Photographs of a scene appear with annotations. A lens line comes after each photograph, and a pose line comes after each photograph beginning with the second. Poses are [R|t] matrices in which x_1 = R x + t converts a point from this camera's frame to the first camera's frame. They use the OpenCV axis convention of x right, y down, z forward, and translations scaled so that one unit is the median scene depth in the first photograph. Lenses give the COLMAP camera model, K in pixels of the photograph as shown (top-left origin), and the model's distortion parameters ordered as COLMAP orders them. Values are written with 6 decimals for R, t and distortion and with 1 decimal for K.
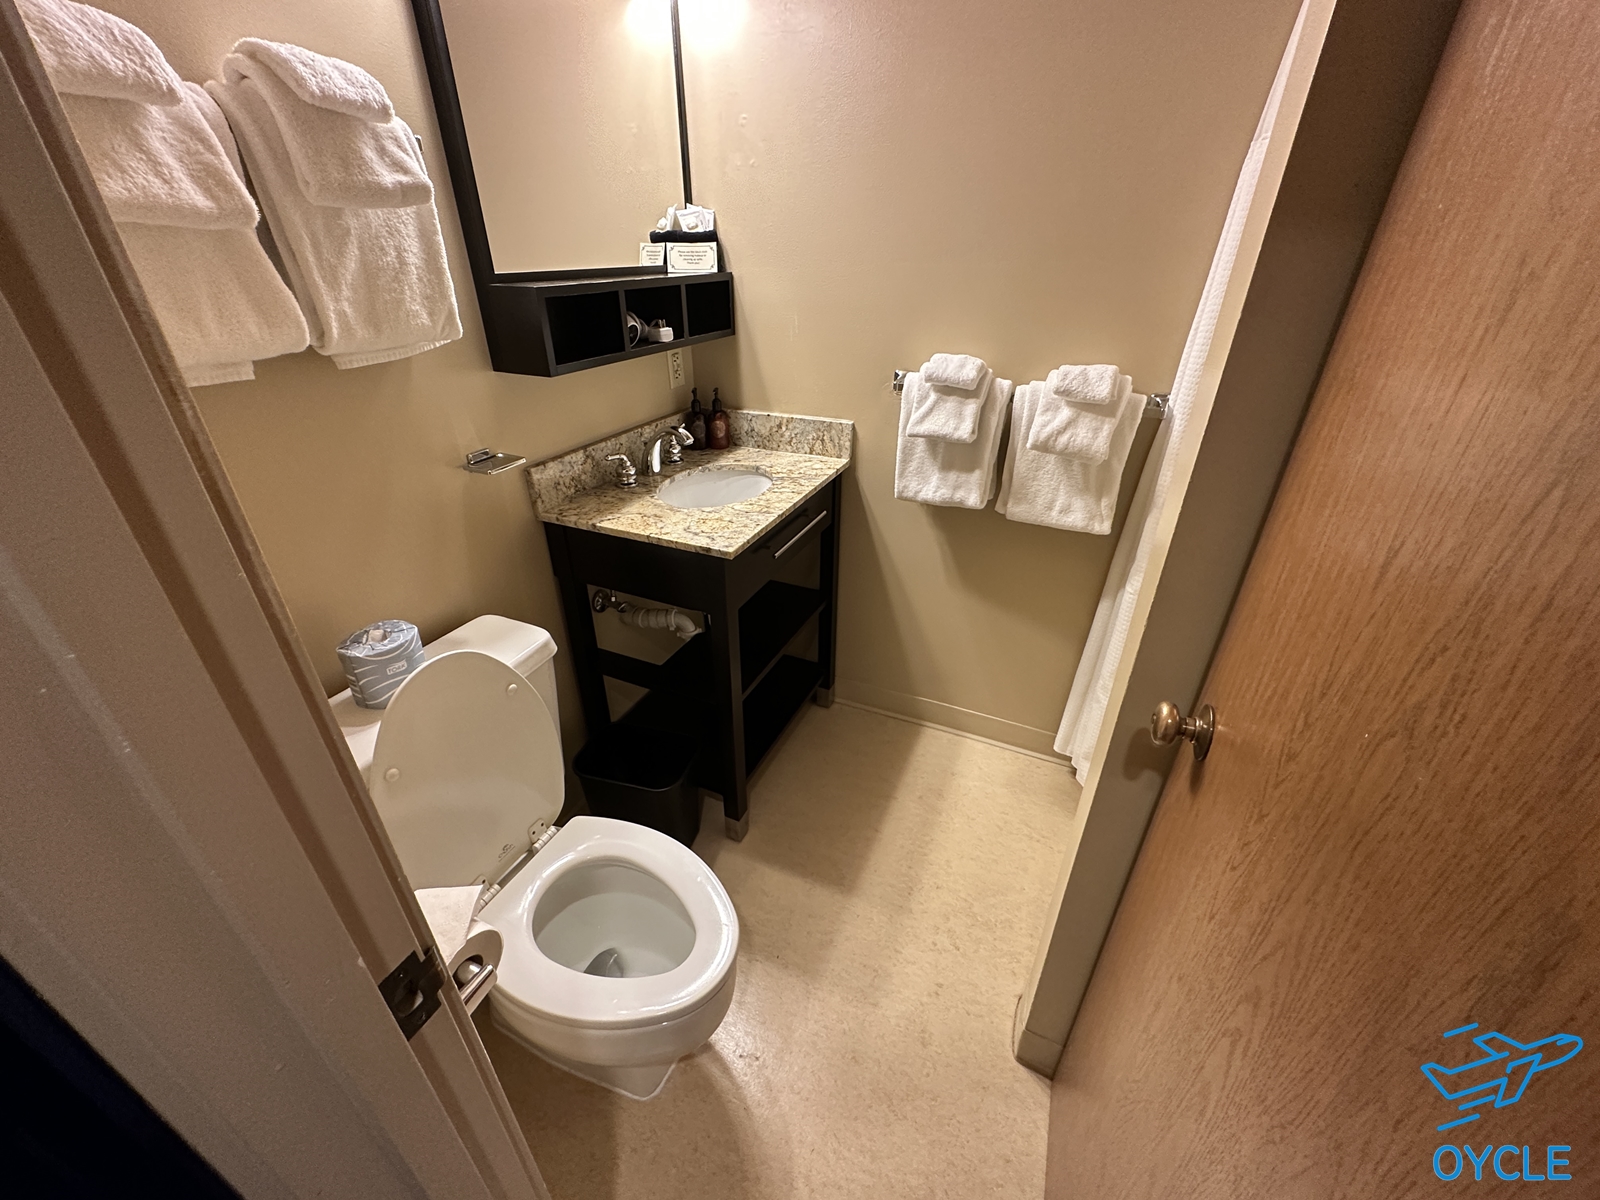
lens RADIAL K [[636.0, 0, 800.0], [0, 636.0, 600.0], [0, 0, 1]] dist [0.000189, 0.000005]
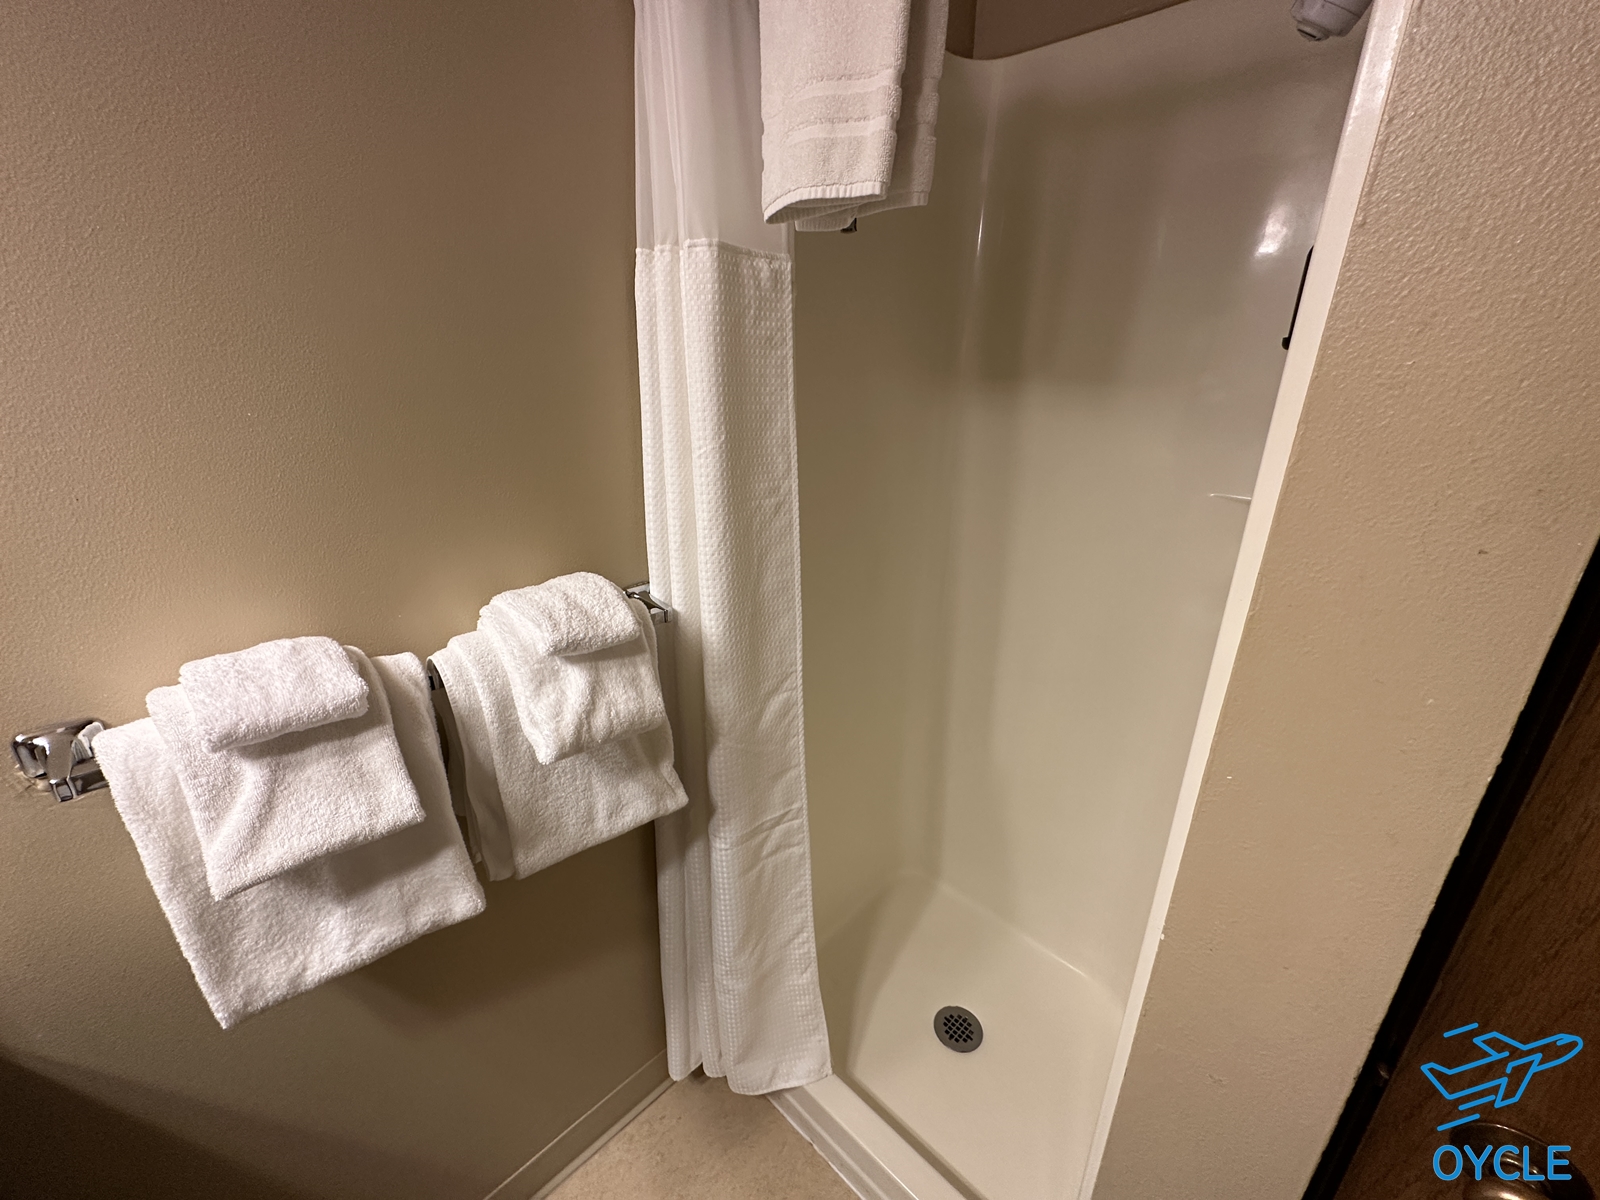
lens RADIAL K [[651.4, 0, 800.0], [0, 651.4, 600.0], [0, 0, 1]] dist [-0.000078, 0.000094]
pose [[0.330396, -0.330539, 0.884072, 0.009377], [0.450191, 0.878446, 0.160190, -0.328502], [-0.829558, 0.345075, 0.439040, 0.531566]]
